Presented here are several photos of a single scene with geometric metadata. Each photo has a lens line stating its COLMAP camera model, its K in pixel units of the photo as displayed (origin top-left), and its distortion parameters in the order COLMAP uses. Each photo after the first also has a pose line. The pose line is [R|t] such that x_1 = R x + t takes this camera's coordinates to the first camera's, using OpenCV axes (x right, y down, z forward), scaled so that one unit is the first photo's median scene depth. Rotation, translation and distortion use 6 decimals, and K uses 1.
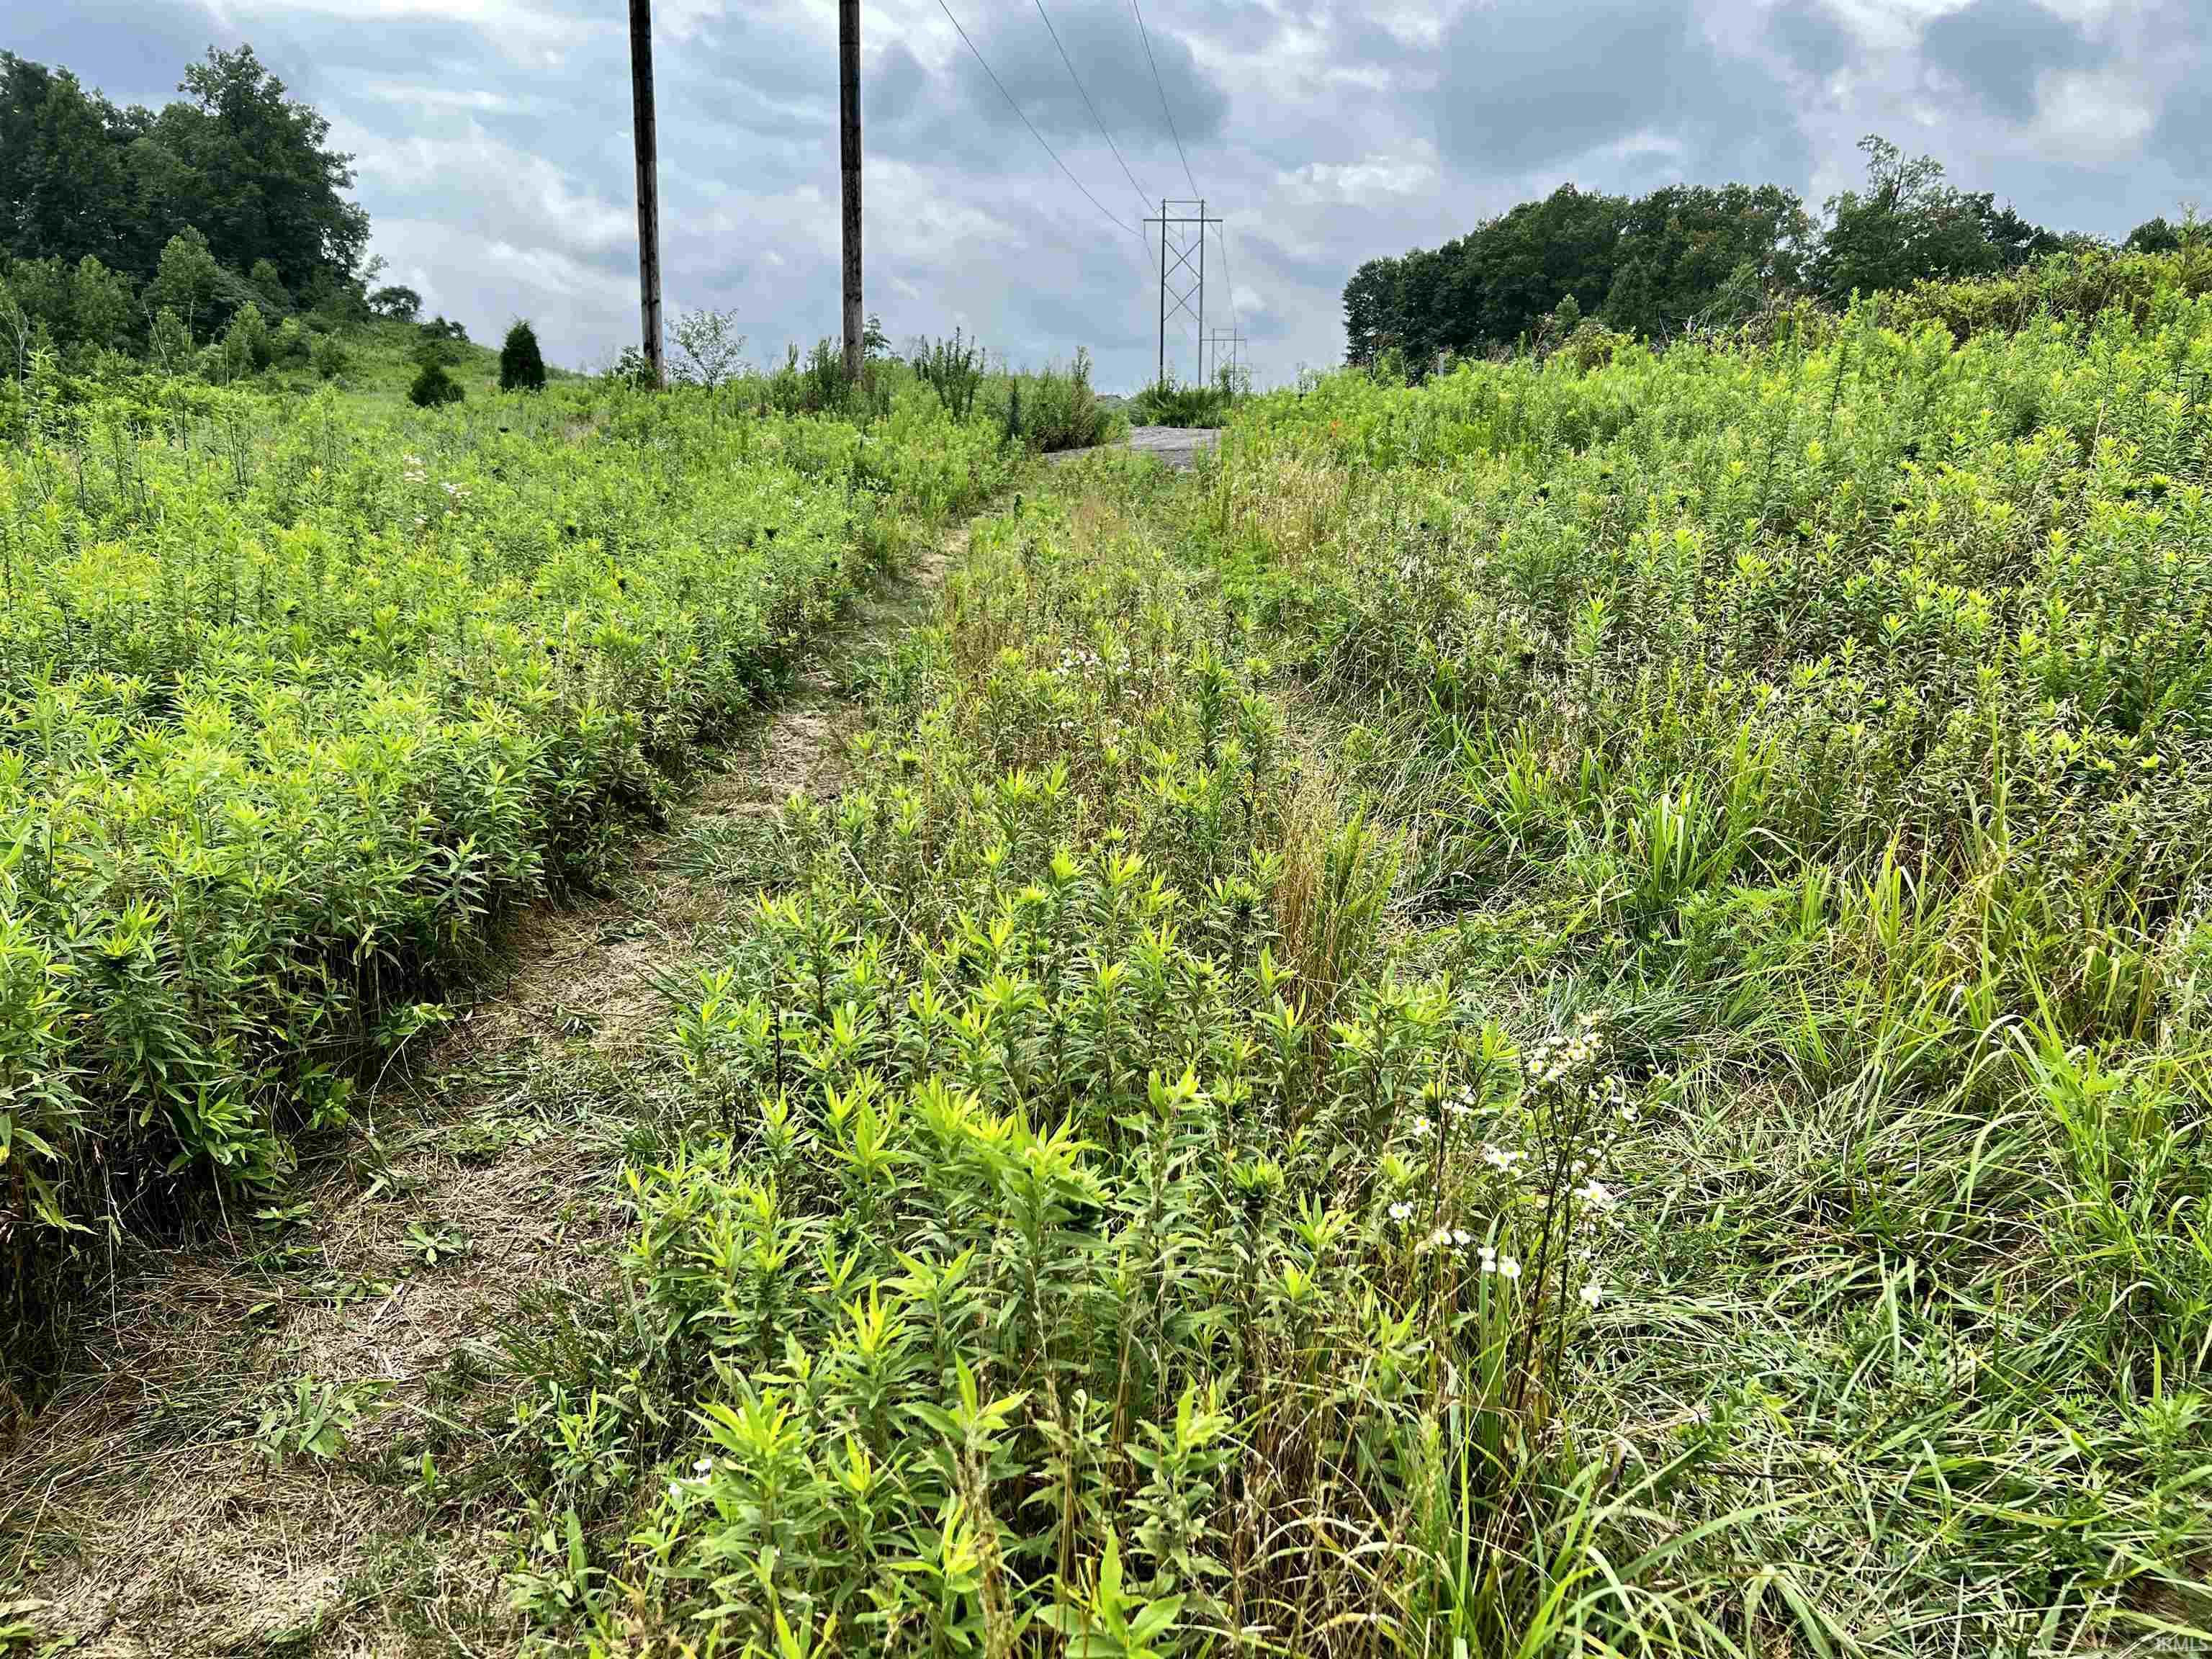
lens RADIAL K [[1679.6, 0, 1091.9], [0, 1679.6, 829.1], [0, 0, 1]] dist [0.055506, -0.012974]
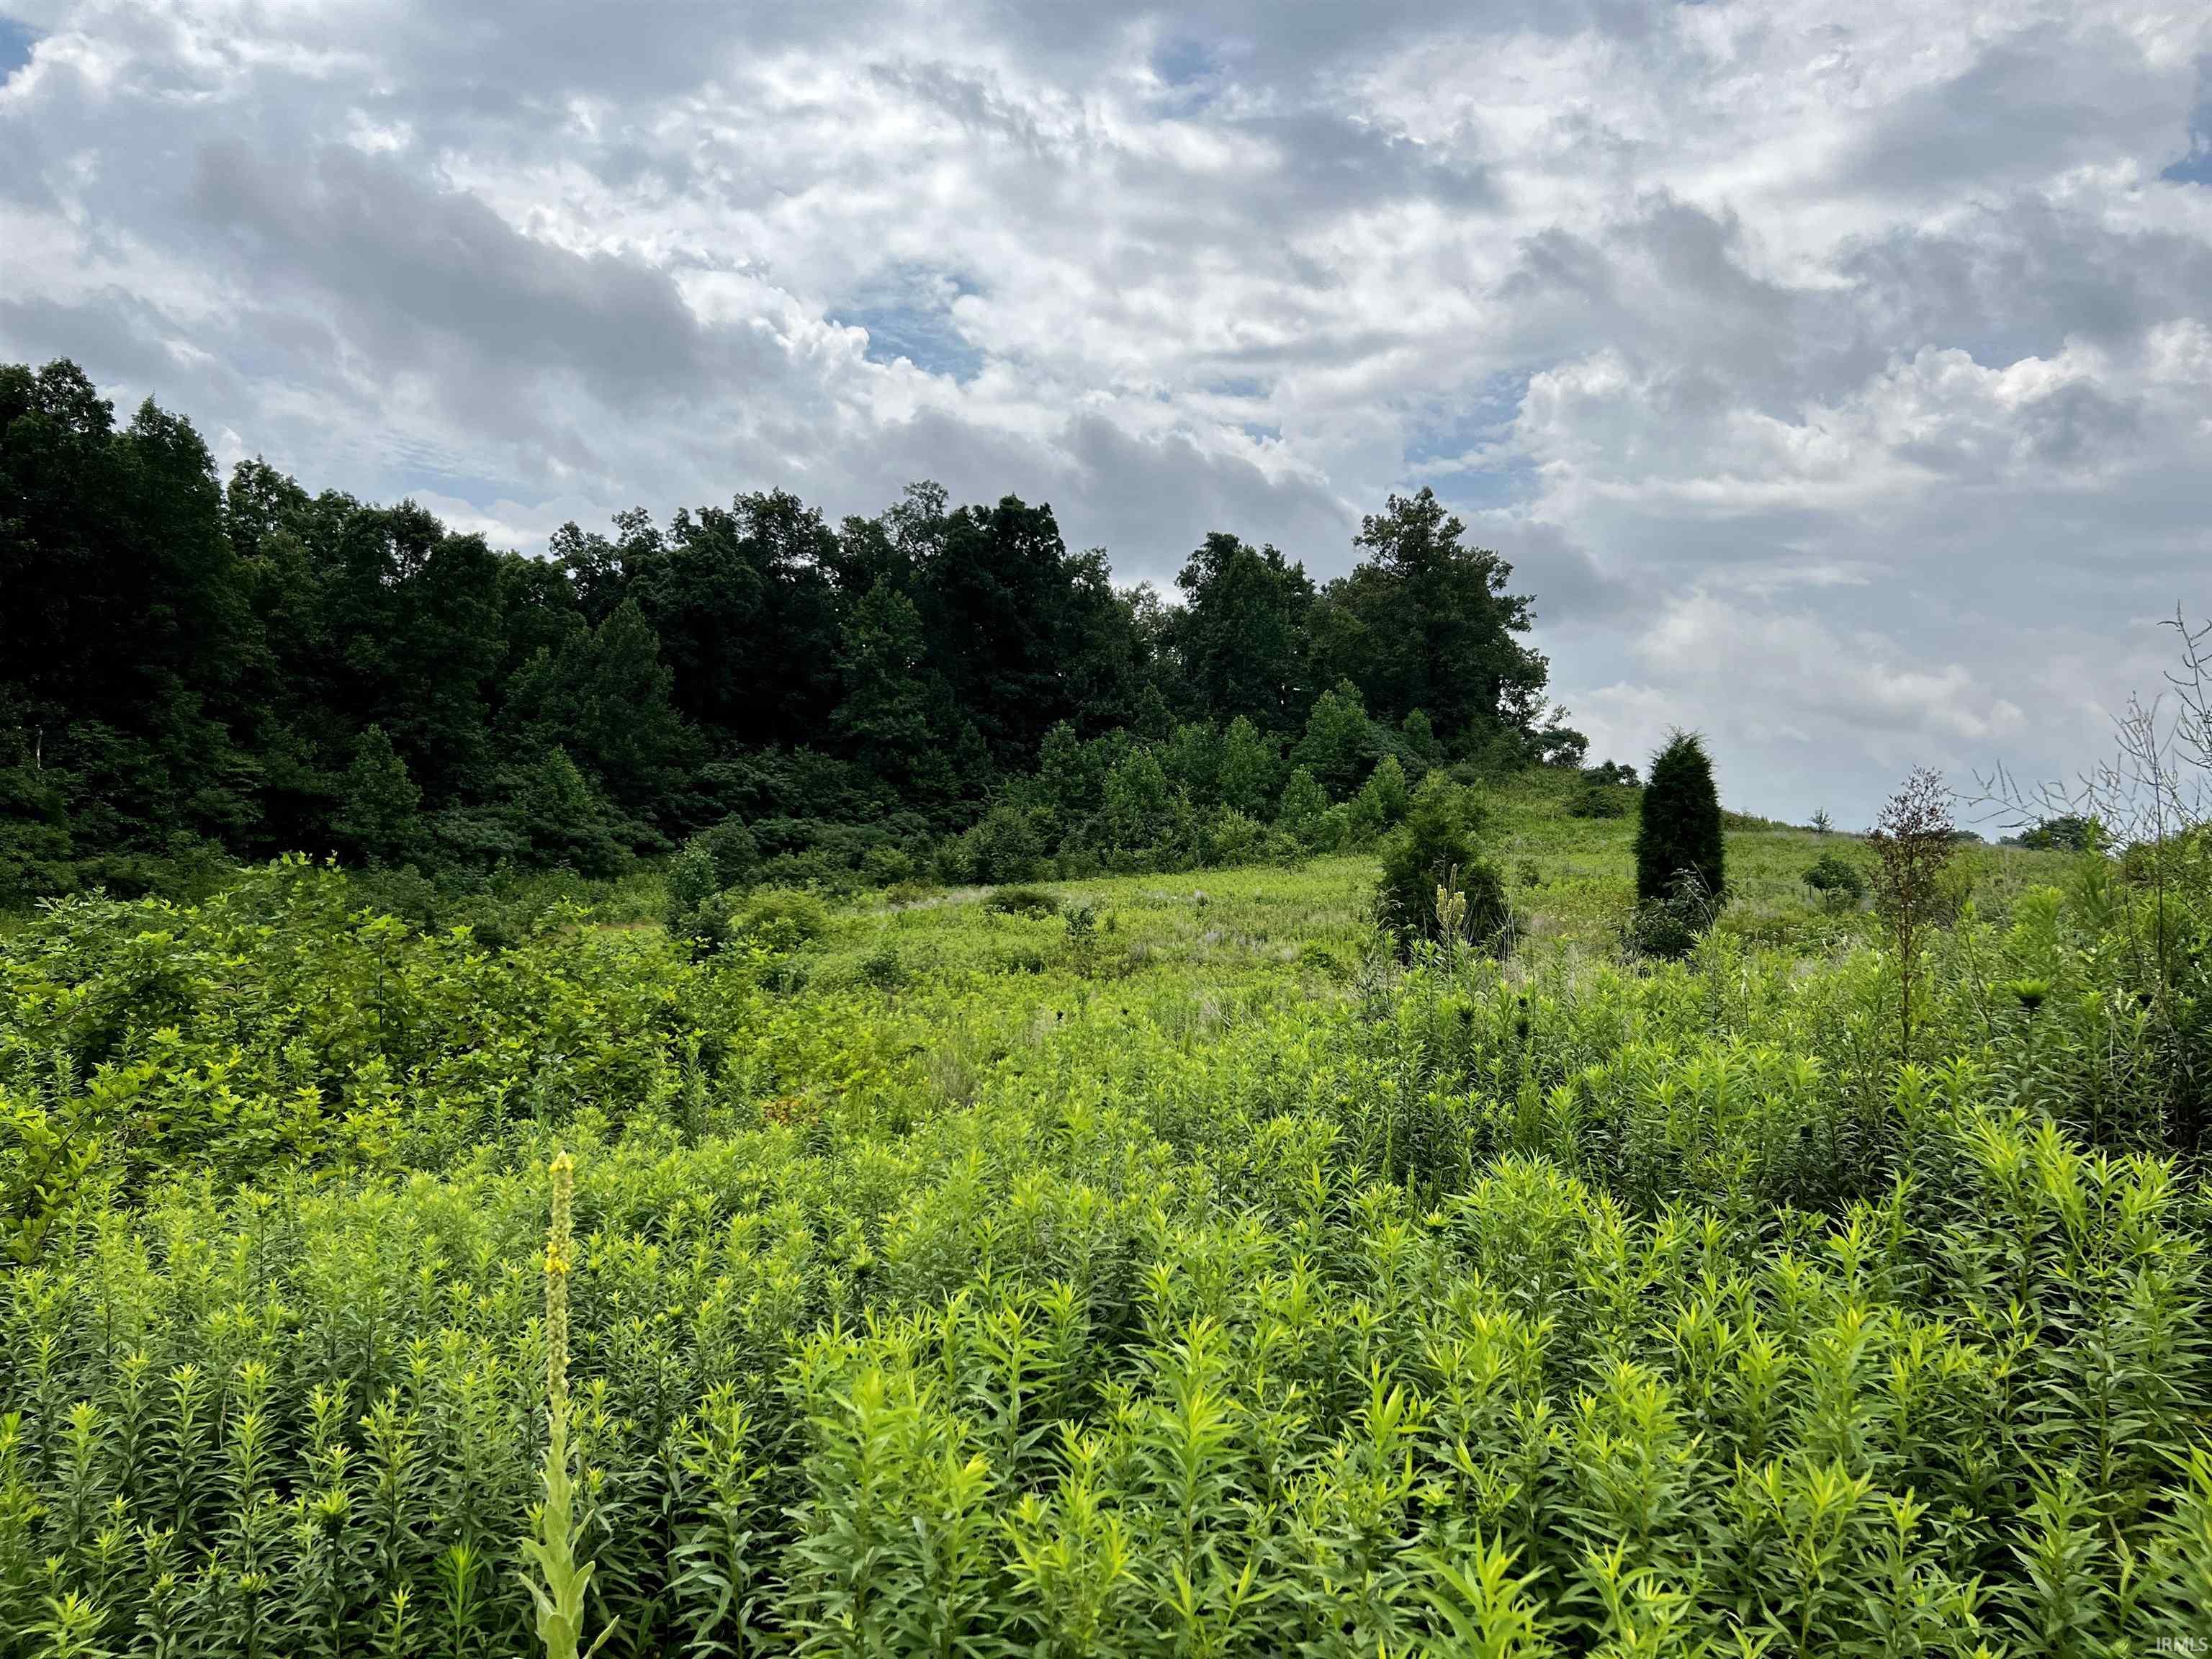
lens RADIAL K [[1679.6, 0, 1097.1], [0, 1679.6, 821.1], [0, 0, 1]] dist [0.055506, -0.012974]
pose [[0.786676, -0.022321, -0.616963, -0.079032], [-0.138633, 0.967437, -0.211769, -0.069590], [0.601600, 0.252125, 0.757965, 0.254182]]
